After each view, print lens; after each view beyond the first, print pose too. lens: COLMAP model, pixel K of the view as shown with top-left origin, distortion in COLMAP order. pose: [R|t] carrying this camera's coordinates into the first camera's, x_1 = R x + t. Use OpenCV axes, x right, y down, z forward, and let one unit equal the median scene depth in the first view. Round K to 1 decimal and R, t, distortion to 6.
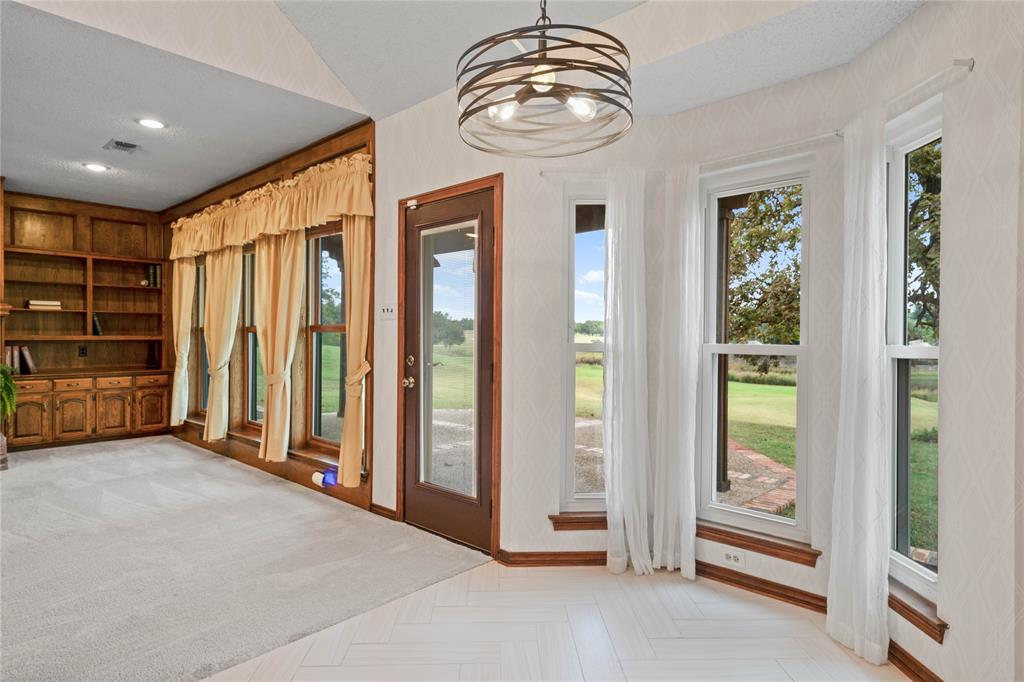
lens RADIAL K [[564.2, 0, 518.3], [0, 564.2, 338.2], [0, 0, 1]] dist [0.023205, -0.000428]
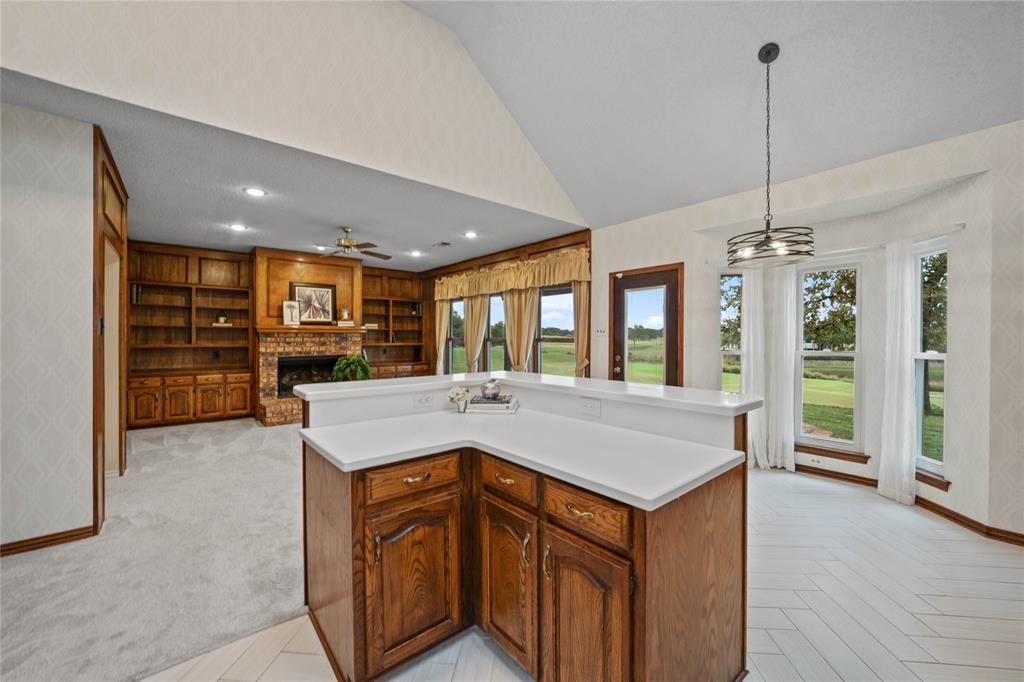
lens RADIAL K [[394.6, 0, 514.3], [0, 394.6, 343.2], [0, 0, 1]] dist [-0.009905, 0.000925]
pose [[0.993098, 0.000262, -0.117284, -0.221627], [0.000459, 0.999981, 0.006119, -0.011483], [0.117284, -0.006131, 0.993080, -0.202152]]
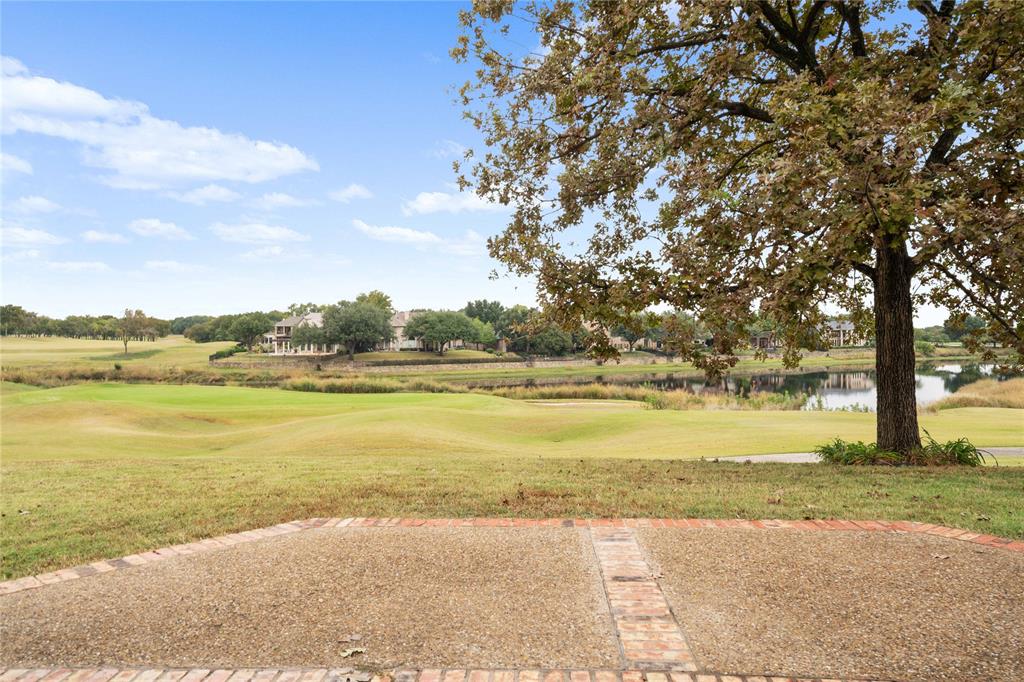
lens RADIAL K [[679.2, 0, 510.0], [0, 679.2, 341.1], [0, 0, 1]] dist [0.037983, -0.012821]
pose [[0.765097, -0.015490, 0.643729, -0.297655], [0.014284, 0.999873, 0.007083, 0.023572], [-0.643757, 0.003775, 0.765221, 1.013648]]
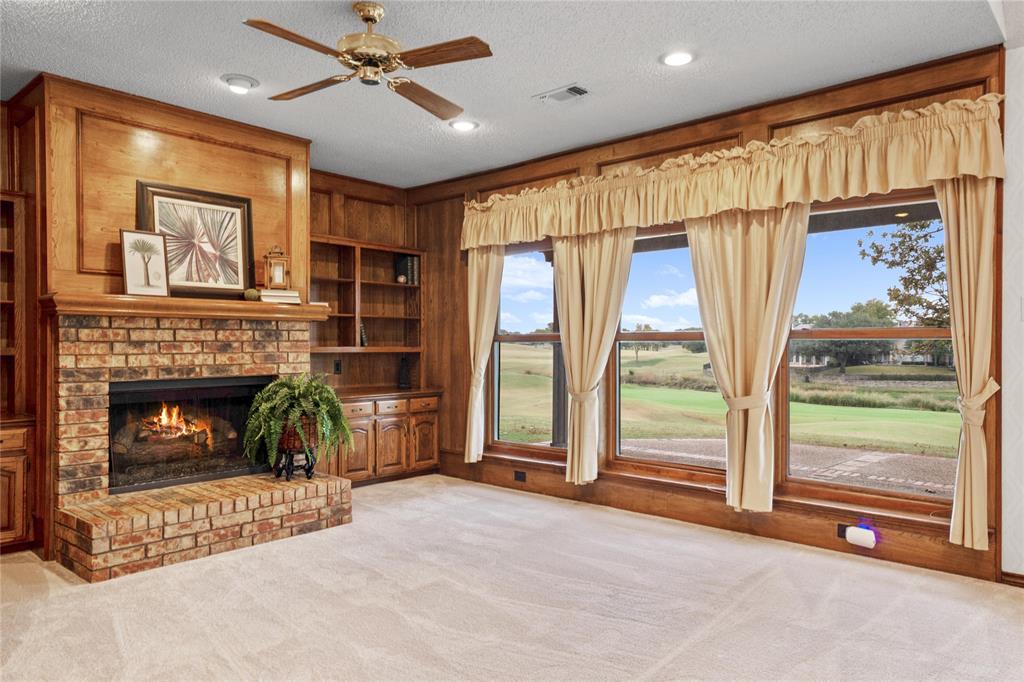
lens RADIAL K [[679.2, 0, 513.7], [0, 679.2, 351.8], [0, 0, 1]] dist [0.037983, -0.012821]
pose [[0.999902, -0.004511, 0.013285, -0.567680], [0.004502, 0.999990, 0.000654, 0.002643], [-0.013288, -0.000594, 0.999912, 0.072749]]
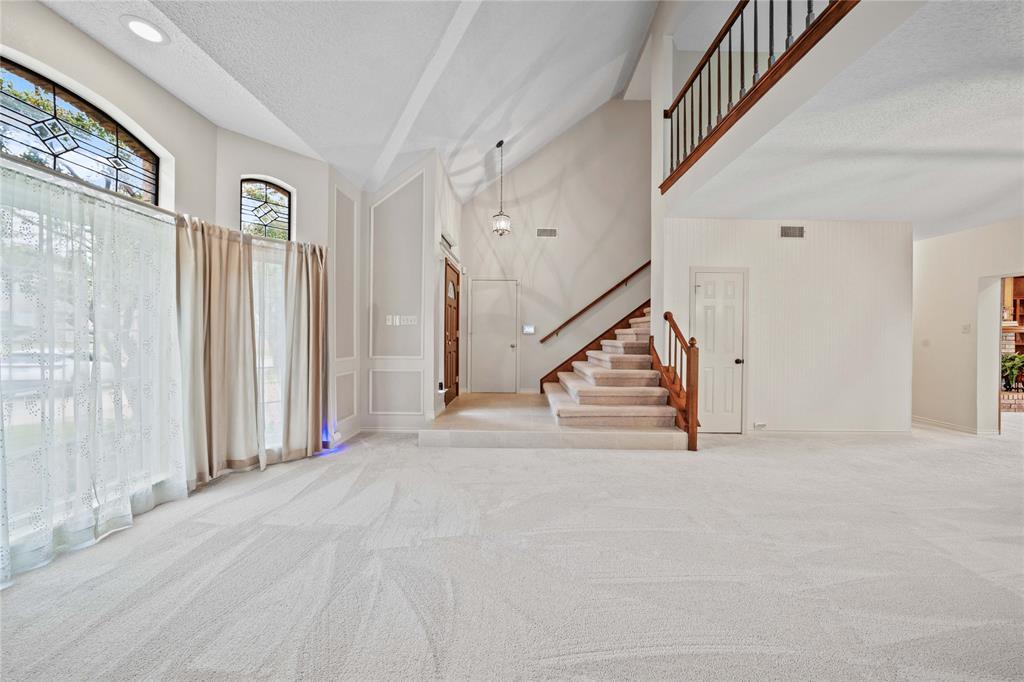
lens RADIAL K [[356.8, 0, 513.5], [0, 356.8, 336.9], [0, 0, 1]] dist [-0.018441, 0.002965]
pose [[0.668668, 0.004993, -0.743545, -1.028718], [-0.007004, 0.999975, 0.000417, -0.010437], [0.743528, 0.004929, 0.668686, -0.945910]]
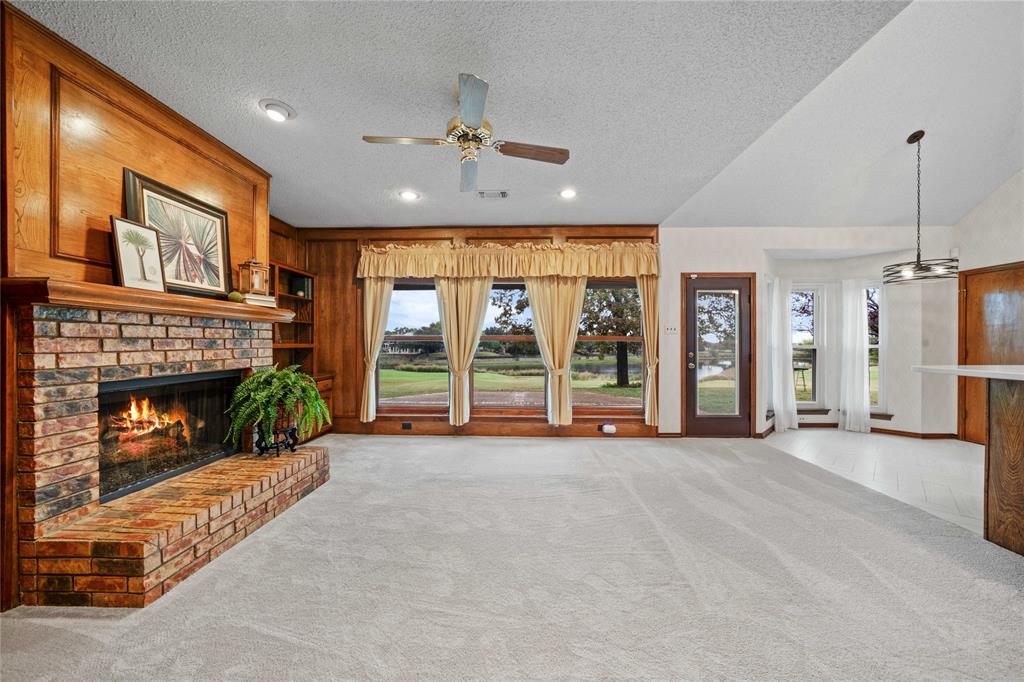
lens RADIAL K [[356.8, 0, 511.1], [0, 356.8, 346.5], [0, 0, 1]] dist [-0.018441, 0.002965]
pose [[0.759455, -0.007782, 0.650514, -0.867446], [0.005914, 0.999970, 0.005058, -0.000231], [-0.650533, 0.000005, 0.759478, 0.272319]]
